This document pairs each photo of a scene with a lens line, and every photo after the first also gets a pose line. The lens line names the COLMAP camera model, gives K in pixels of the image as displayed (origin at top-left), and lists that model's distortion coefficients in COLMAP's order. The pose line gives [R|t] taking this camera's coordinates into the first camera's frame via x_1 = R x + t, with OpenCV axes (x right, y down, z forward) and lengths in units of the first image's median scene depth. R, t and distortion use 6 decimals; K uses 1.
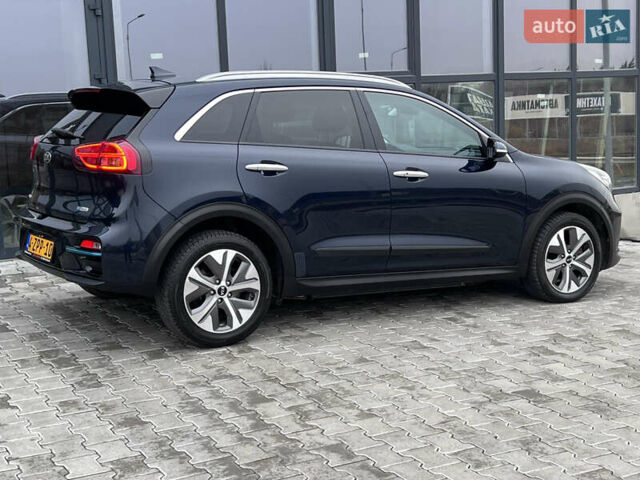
lens RADIAL K [[1010.8, 0, 320.0], [0, 1010.8, 240.0], [0, 0, 1]] dist [0.284764, -1.180048]
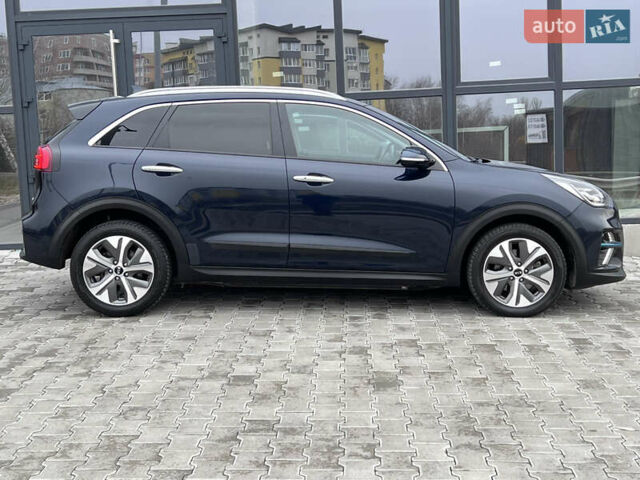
lens RADIAL K [[1010.8, 0, 320.0], [0, 1010.8, 240.0], [0, 0, 1]] dist [0.284764, -1.180048]
pose [[0.836816, 0.055607, -0.544653, 0.743634], [-0.060414, 0.998132, 0.009083, -0.011143], [0.544141, 0.025304, 0.838612, 0.109737]]
